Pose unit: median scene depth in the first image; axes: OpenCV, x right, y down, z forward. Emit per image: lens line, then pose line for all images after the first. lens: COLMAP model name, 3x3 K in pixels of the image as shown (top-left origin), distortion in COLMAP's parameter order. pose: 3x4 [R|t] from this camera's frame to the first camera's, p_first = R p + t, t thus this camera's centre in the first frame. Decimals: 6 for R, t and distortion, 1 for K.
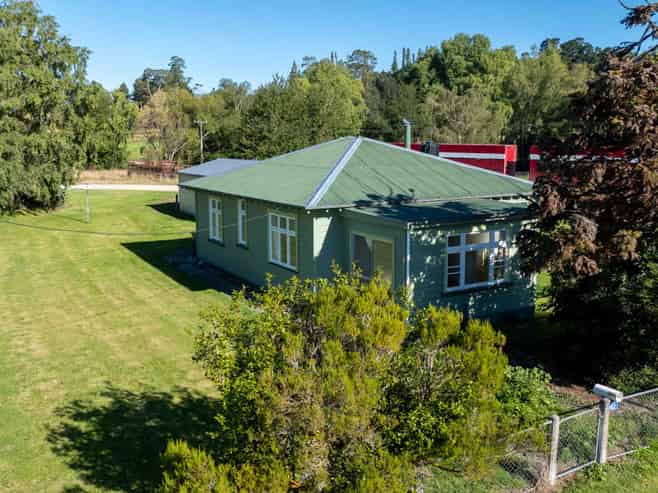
lens RADIAL K [[559.5, 0, 329.5], [0, 559.5, 245.1], [0, 0, 1]] dist [-0.000973, 0.000944]
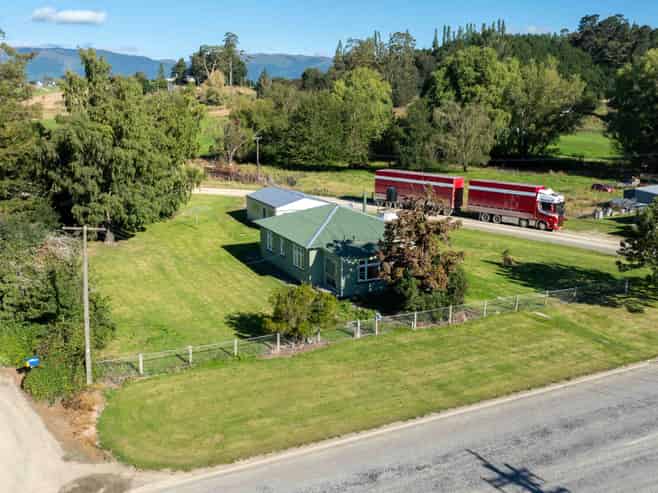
lens RADIAL K [[559.5, 0, 328.5], [0, 559.5, 247.6], [0, 0, 1]] dist [-0.000973, 0.000944]
pose [[0.996081, 0.022768, -0.085464, 0.045921], [-0.016290, 0.996994, 0.075748, -0.043285], [0.086932, -0.074059, 0.993458, -0.253412]]
